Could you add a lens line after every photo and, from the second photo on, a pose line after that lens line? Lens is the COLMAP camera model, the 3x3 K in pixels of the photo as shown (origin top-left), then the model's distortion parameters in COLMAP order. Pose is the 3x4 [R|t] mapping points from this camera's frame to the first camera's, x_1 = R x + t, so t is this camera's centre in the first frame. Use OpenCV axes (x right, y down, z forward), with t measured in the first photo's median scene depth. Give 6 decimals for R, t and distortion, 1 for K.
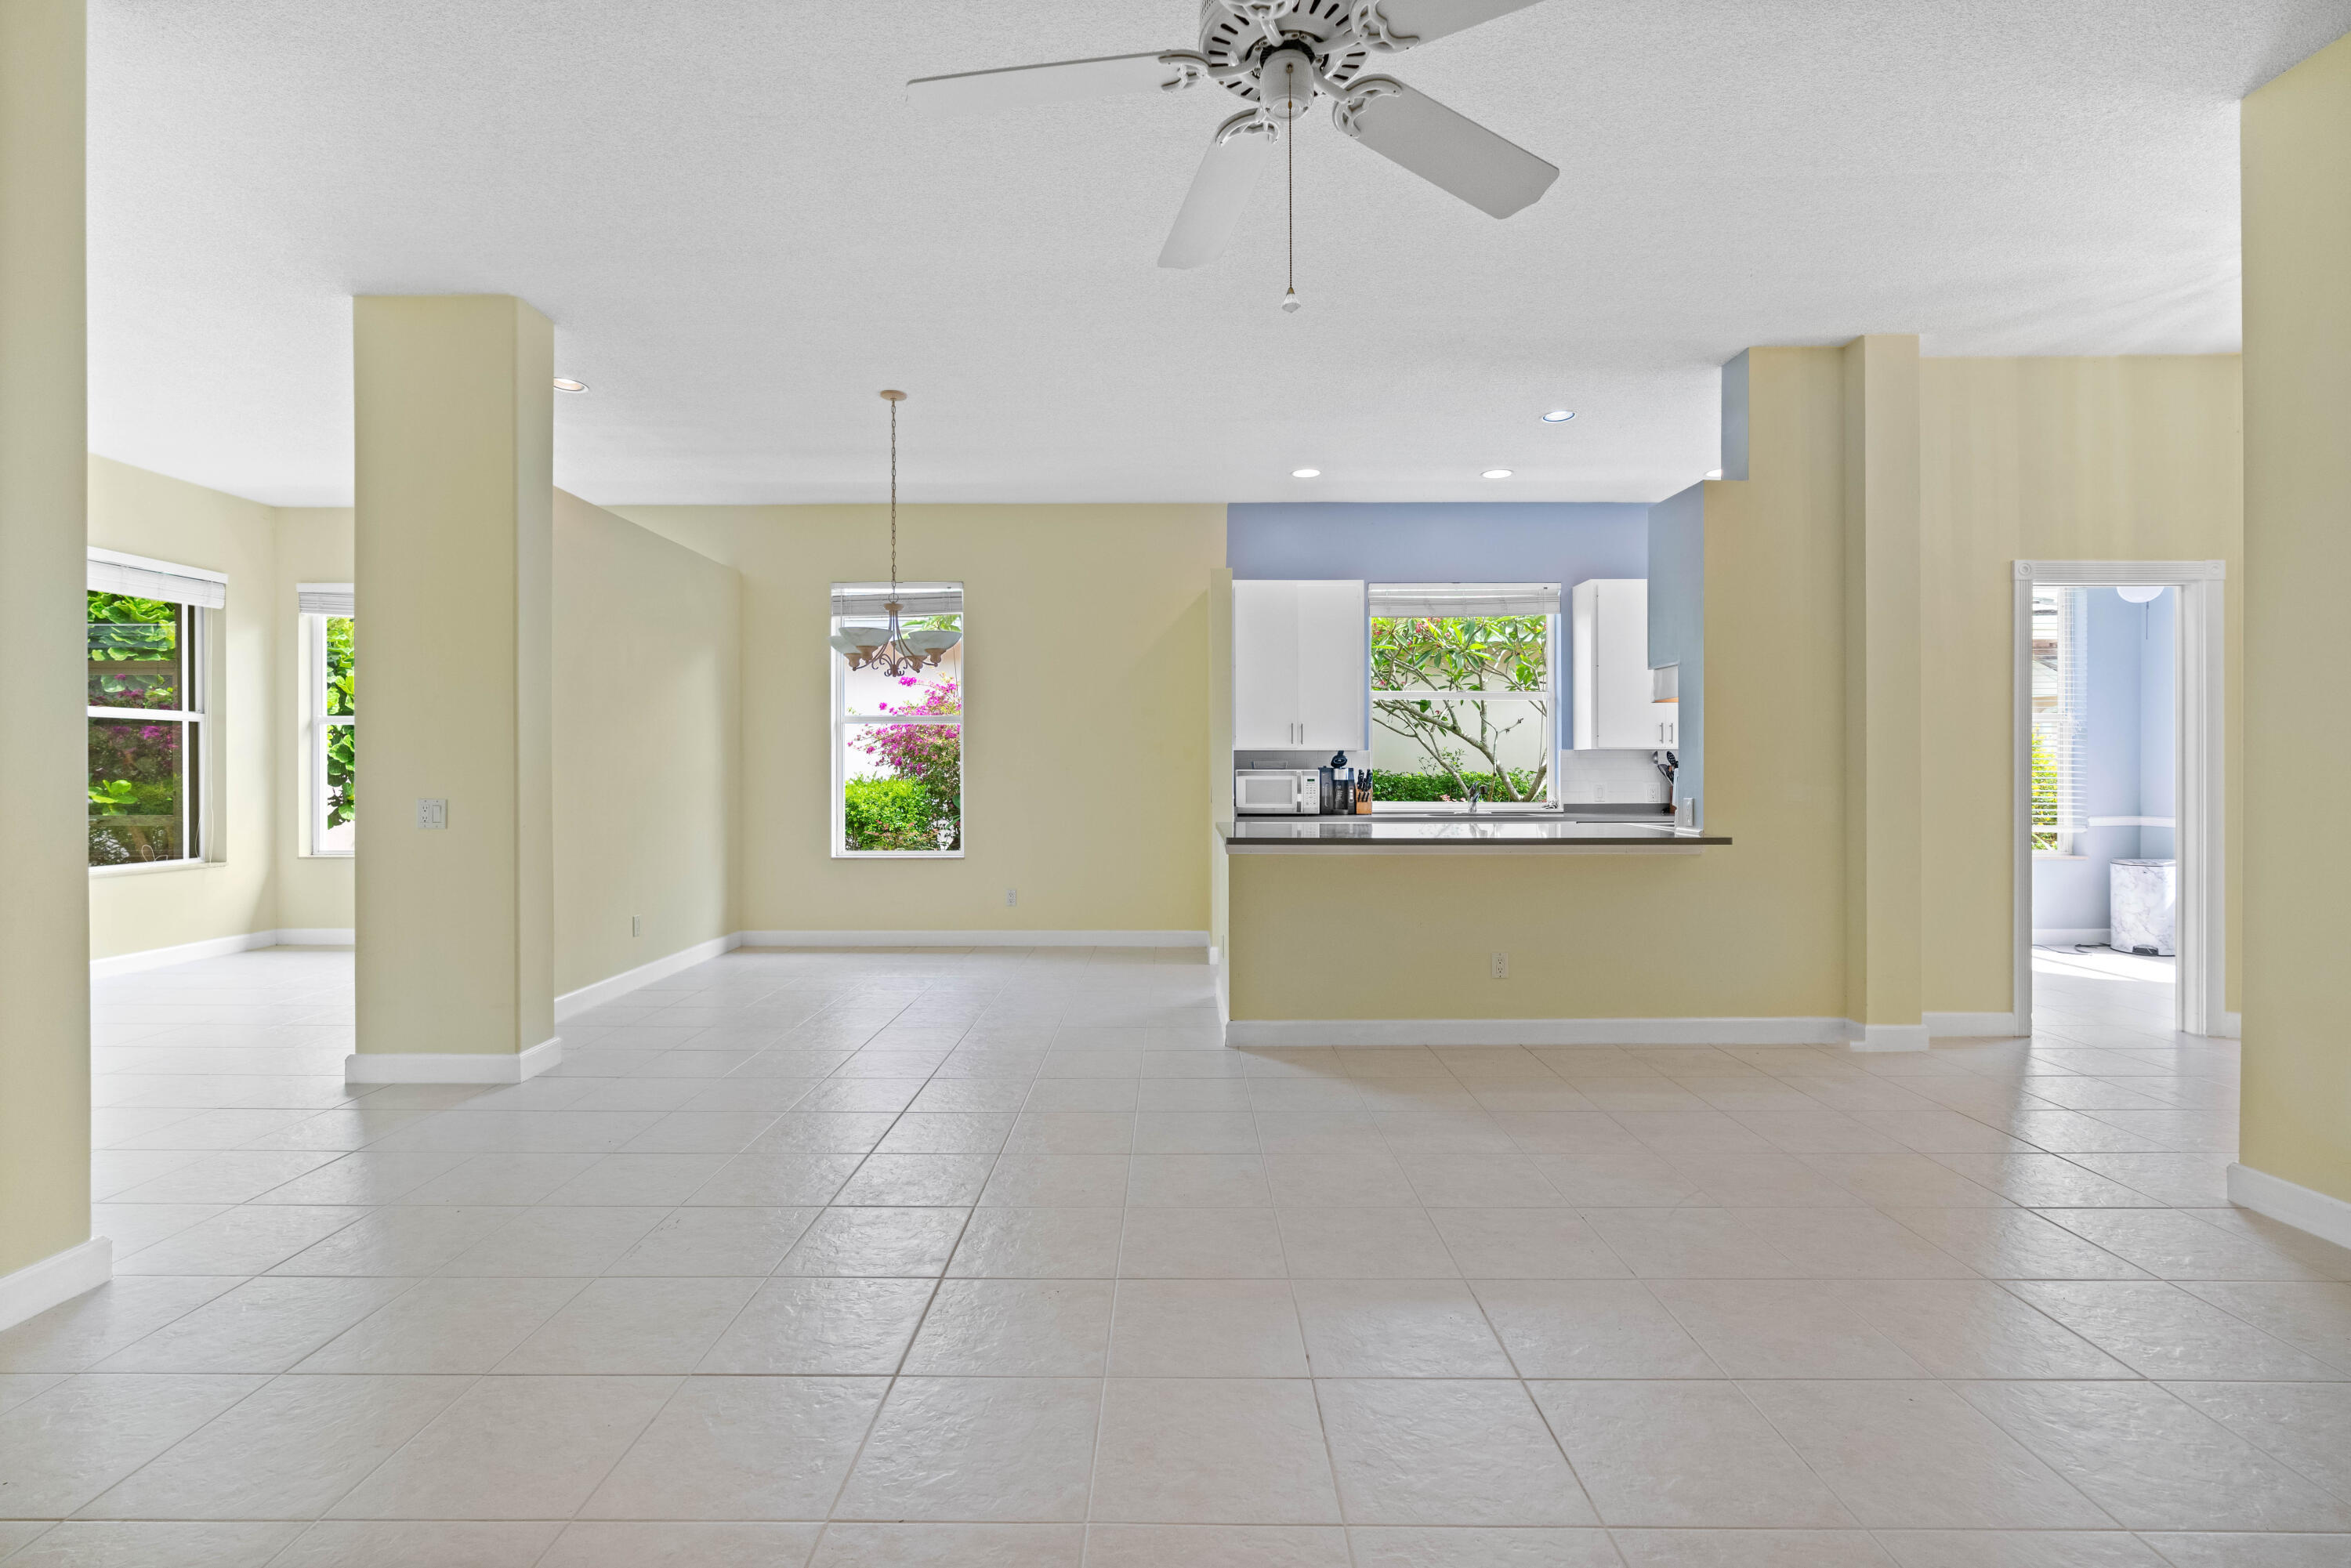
lens RADIAL K [[1040.4, 0, 1208.7], [0, 1040.4, 777.2], [0, 0, 1]] dist [-0.012532, 0.005164]
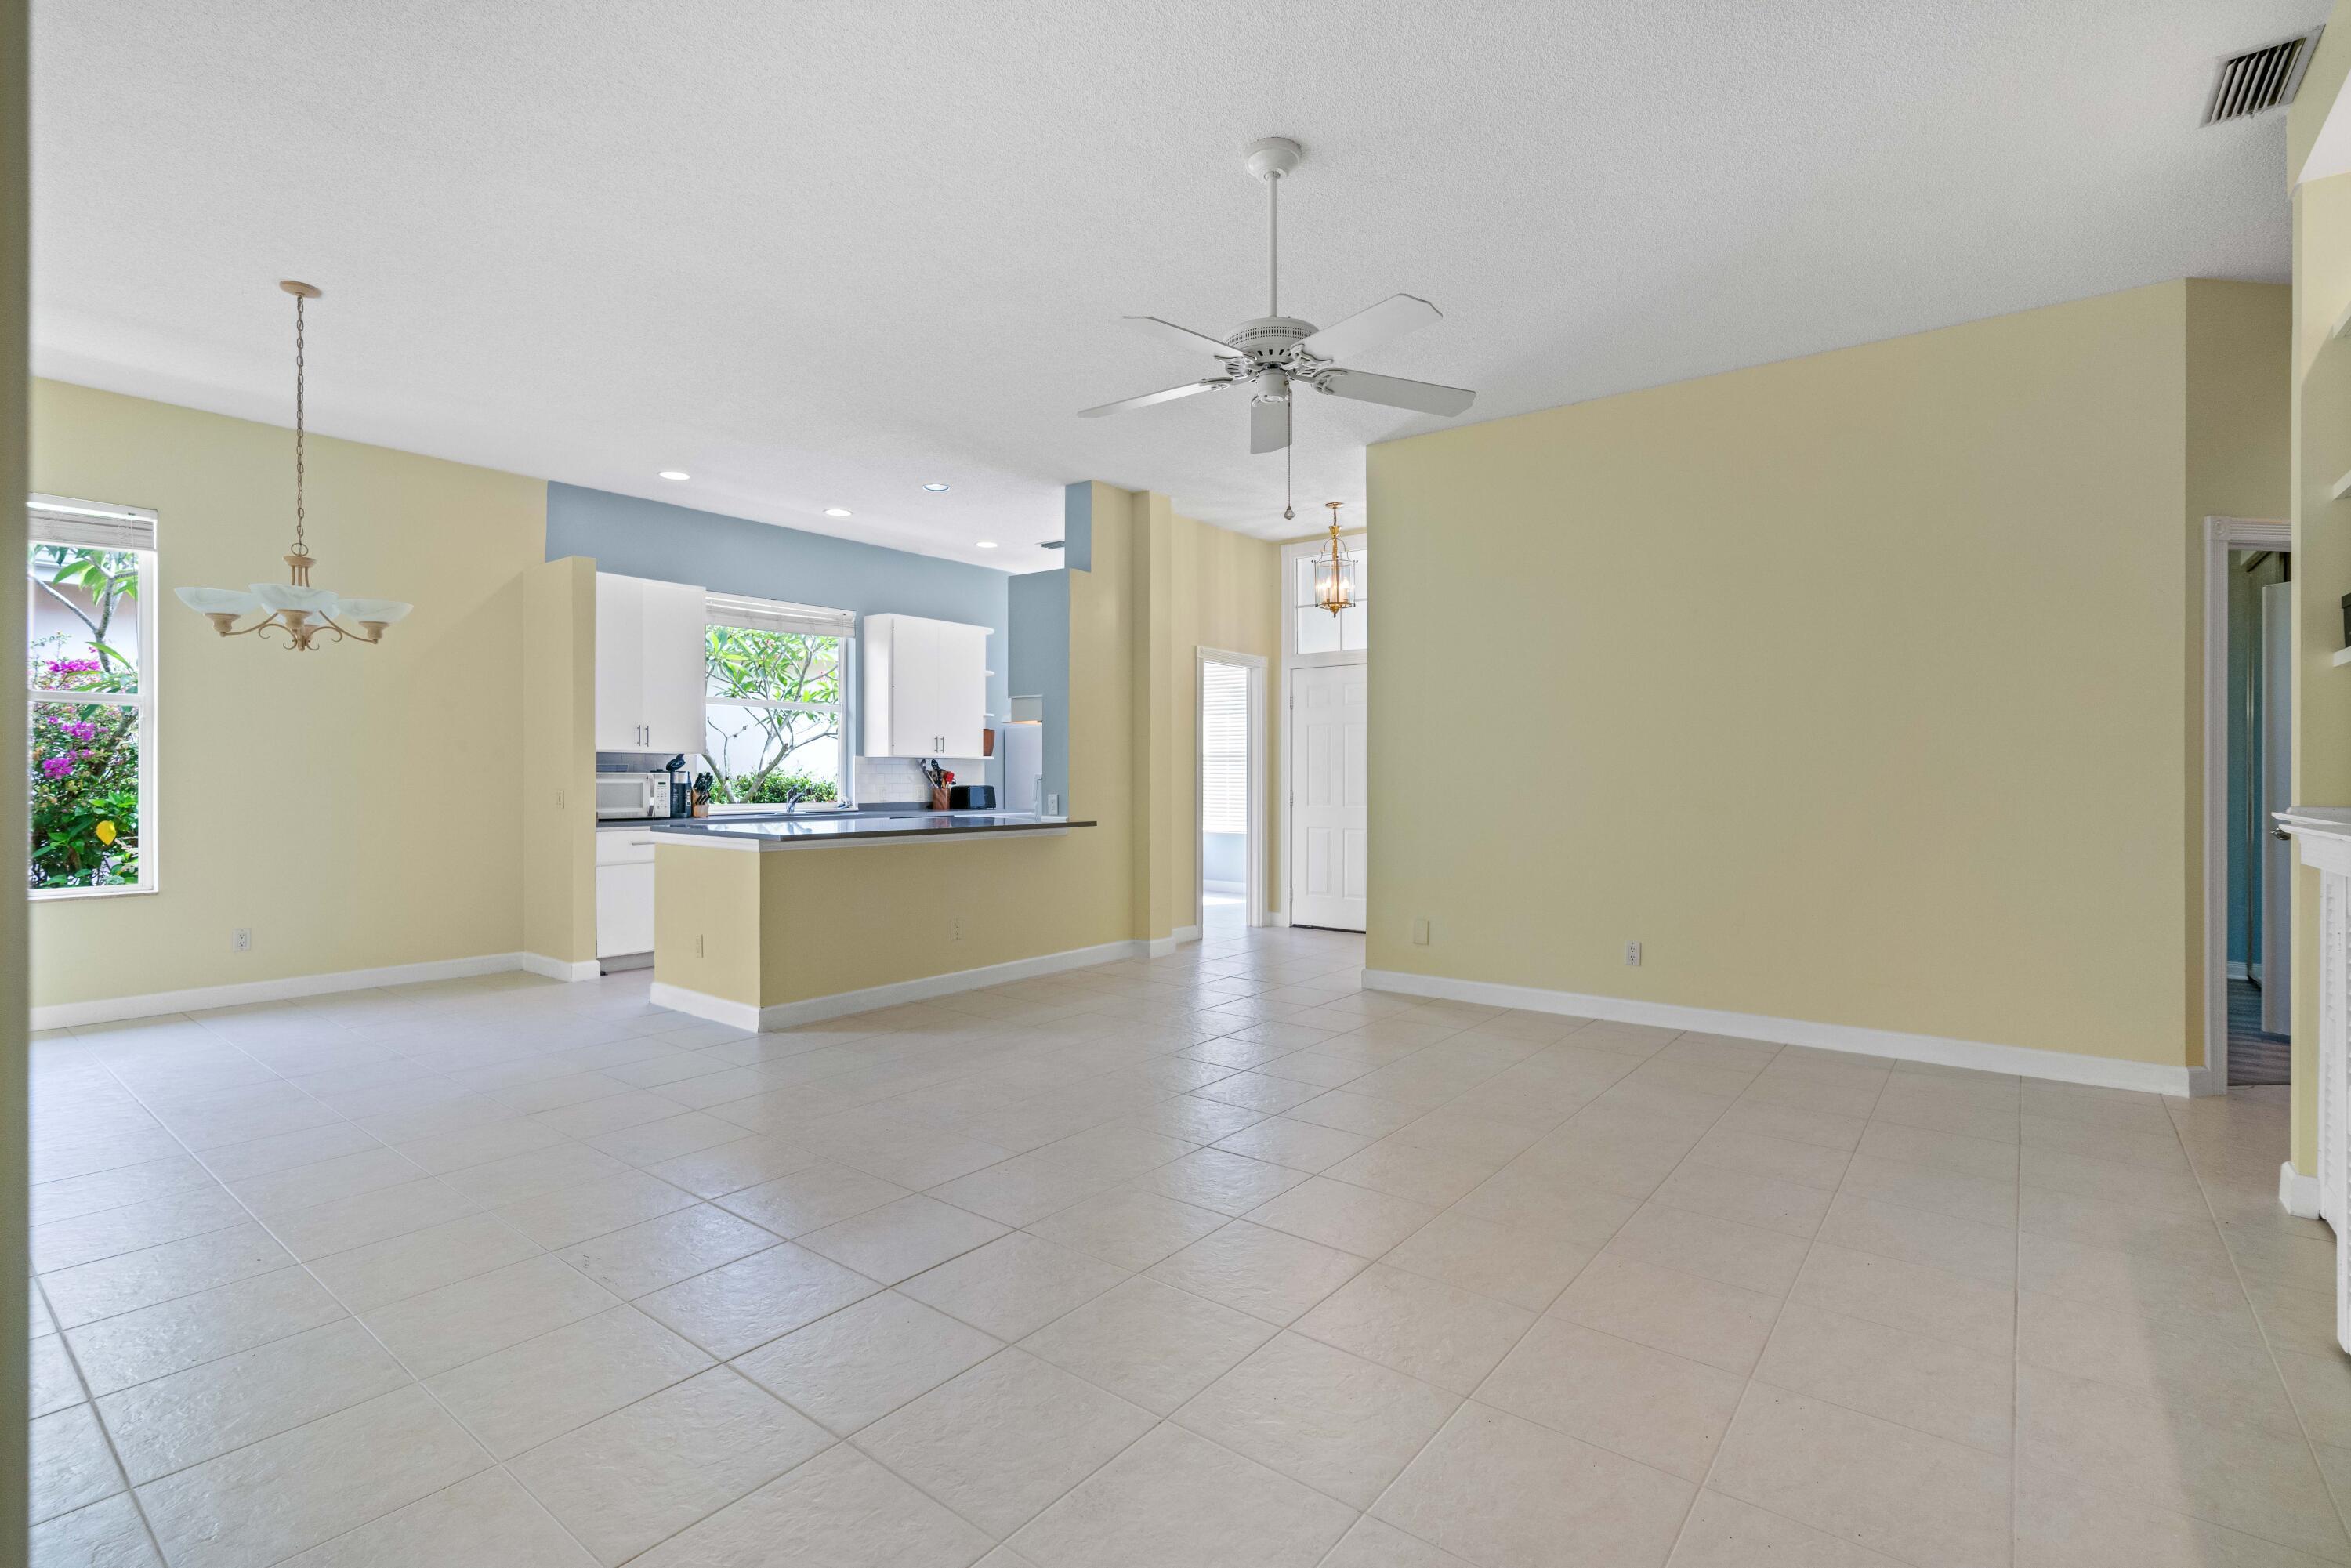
lens RADIAL K [[1040.4, 0, 1162.8], [0, 1040.4, 782.6], [0, 0, 1]] dist [-0.012532, 0.005164]
pose [[0.633885, -0.003216, 0.773421, -0.352595], [0.003127, 0.999994, 0.001595, 0.001862], [-0.773421, 0.001407, 0.633891, 0.005256]]
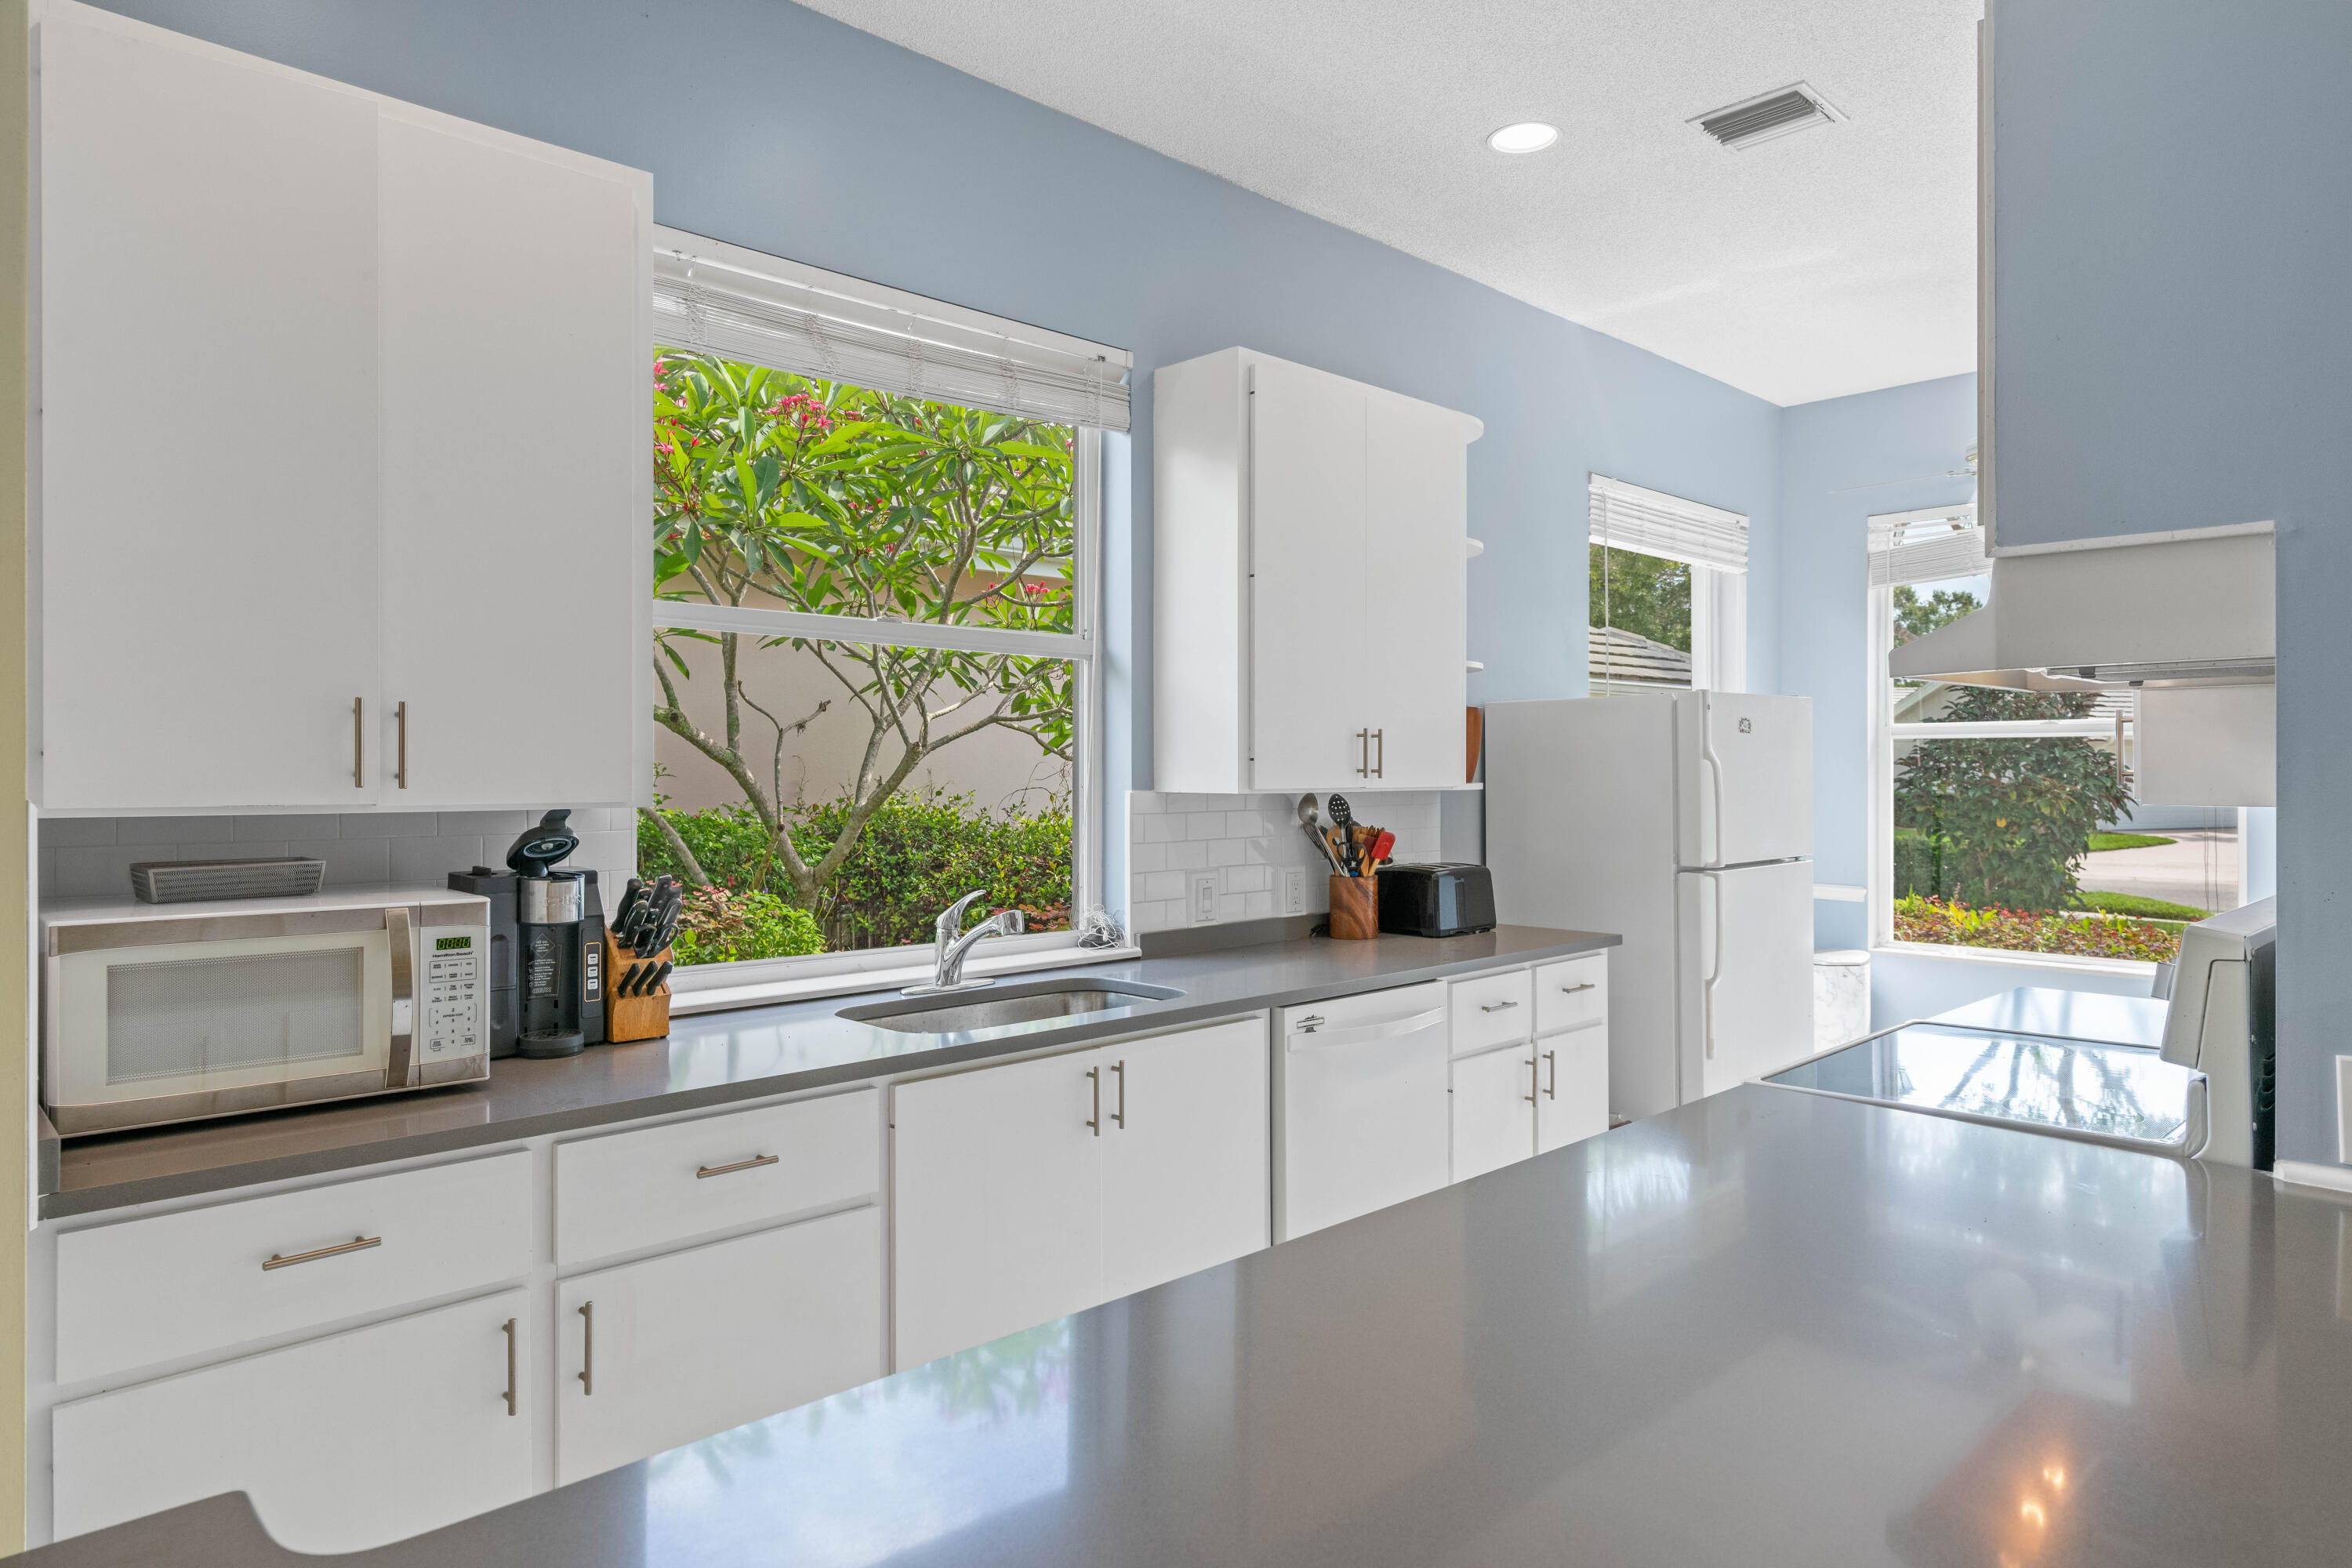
lens RADIAL K [[1407.7, 0, 1171.5], [0, 1407.7, 772.6], [0, 0, 1]] dist [-0.002107, 0.003404]
pose [[0.745088, -0.000694, 0.666966, 0.006759], [0.002832, 0.999994, -0.002123, -0.033583], [-0.666960, 0.003471, 0.745085, 0.634522]]
